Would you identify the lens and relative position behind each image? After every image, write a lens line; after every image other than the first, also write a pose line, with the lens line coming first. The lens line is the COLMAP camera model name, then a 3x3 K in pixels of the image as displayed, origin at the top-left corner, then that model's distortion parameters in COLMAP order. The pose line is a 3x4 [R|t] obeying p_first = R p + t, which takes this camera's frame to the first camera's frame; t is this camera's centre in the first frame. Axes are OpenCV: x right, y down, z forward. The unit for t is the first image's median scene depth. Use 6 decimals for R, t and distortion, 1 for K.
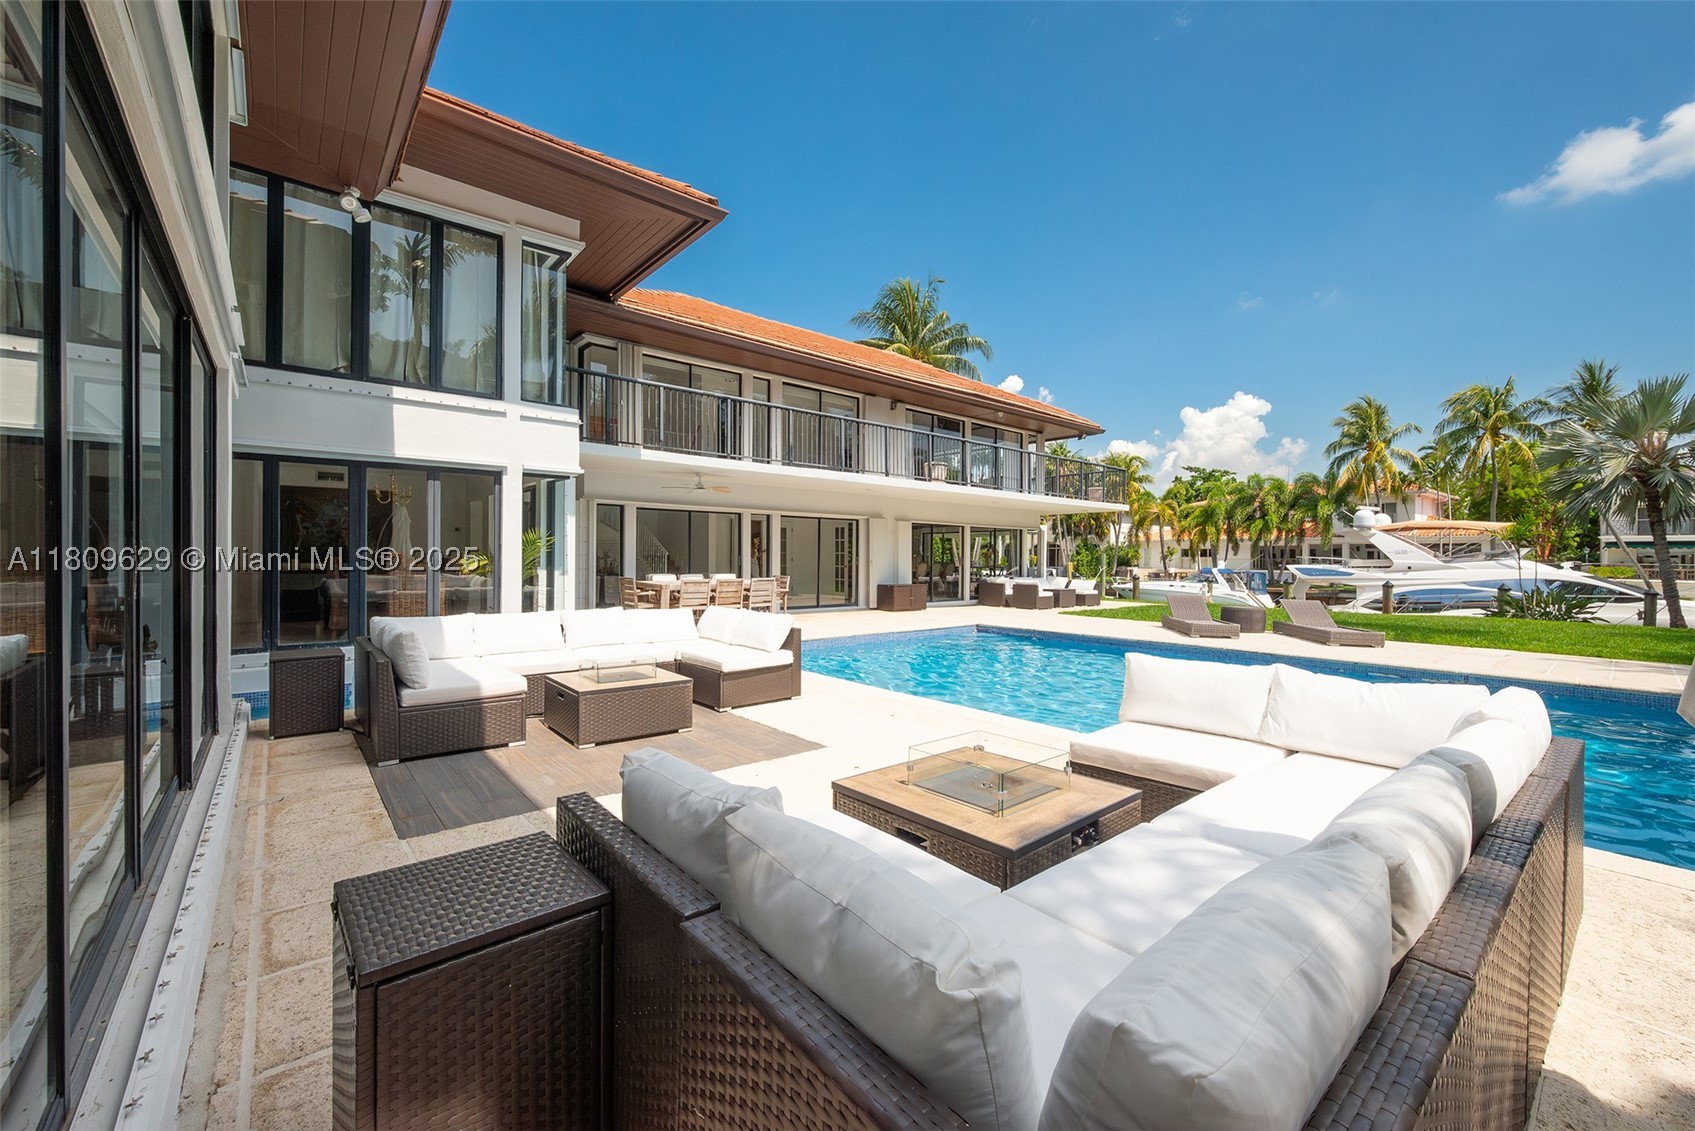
lens RADIAL K [[664.6, 0, 846.0], [0, 664.6, 550.5], [0, 0, 1]] dist [-0.000293, -0.000022]
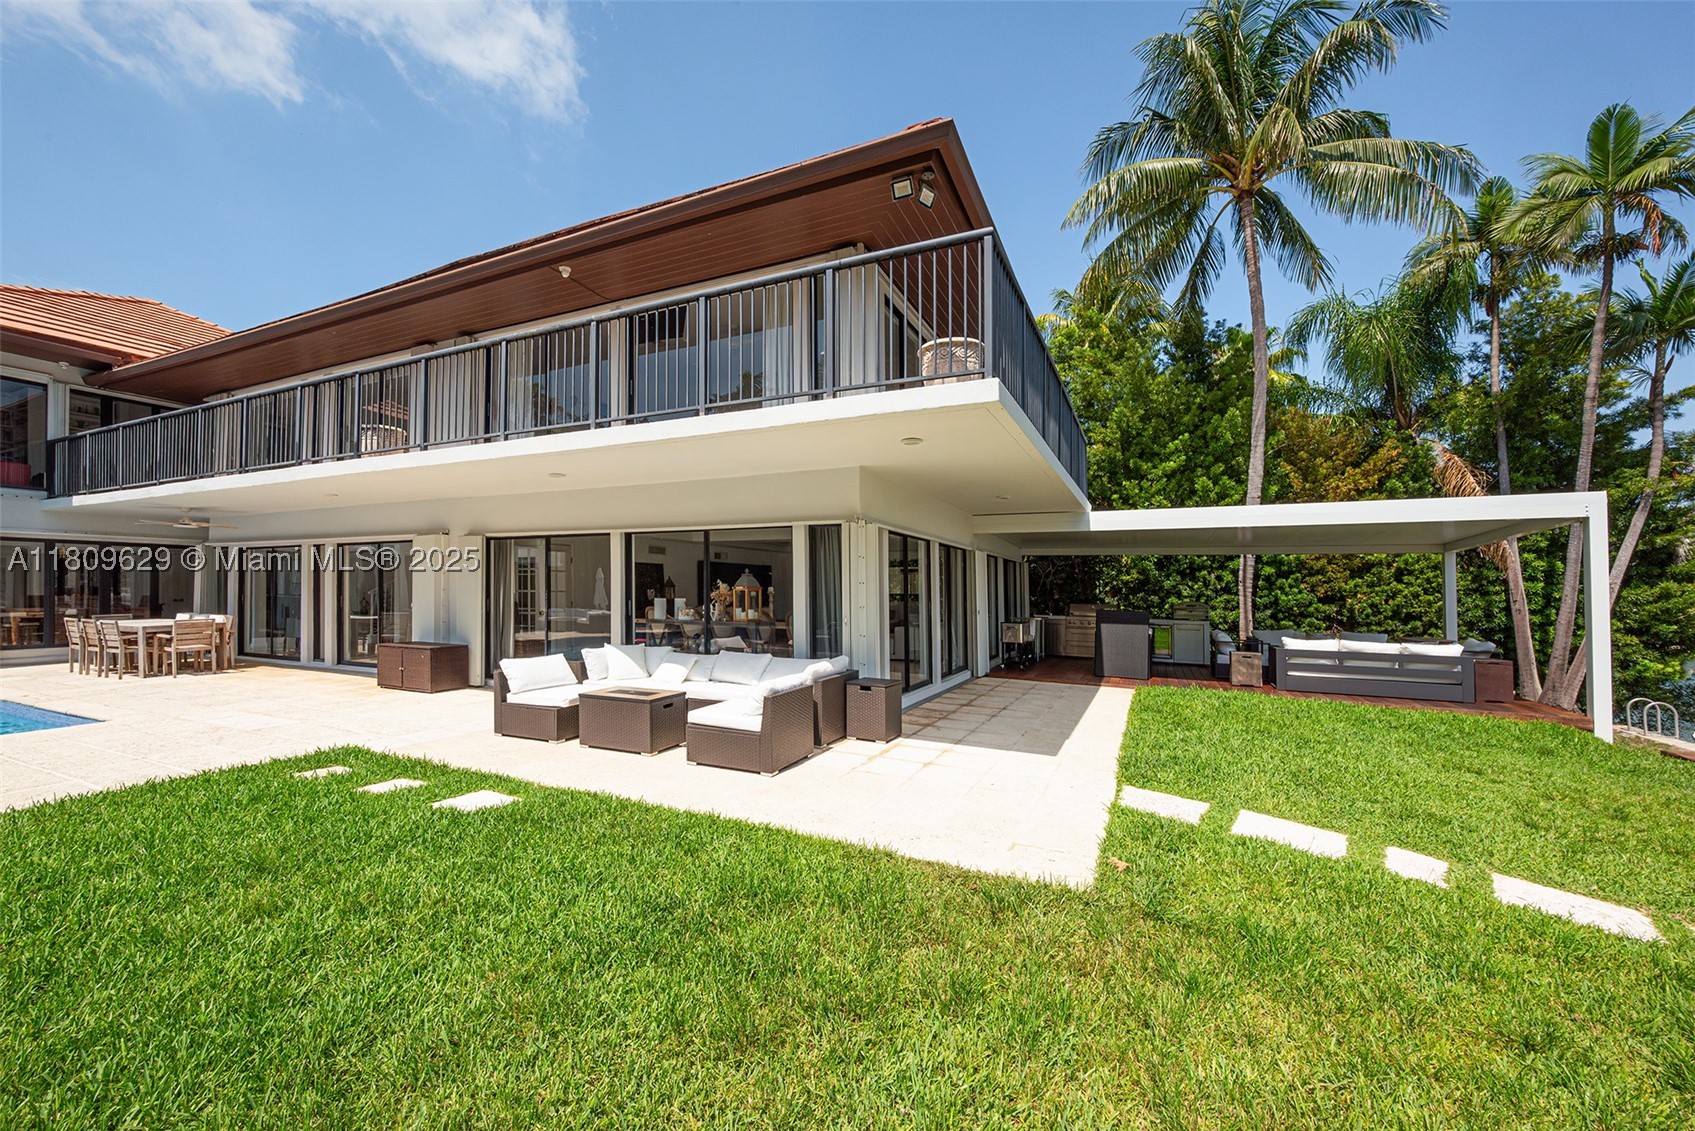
lens RADIAL K [[630.5, 0, 885.4], [0, 630.5, 593.3], [0, 0, 1]] dist [0.000372, -0.000016]
pose [[0.436162, -0.002484, -0.899865, 0.791371], [-0.000974, 0.999994, -0.003233, 0.010260], [0.899868, 0.002286, 0.436157, 1.146975]]
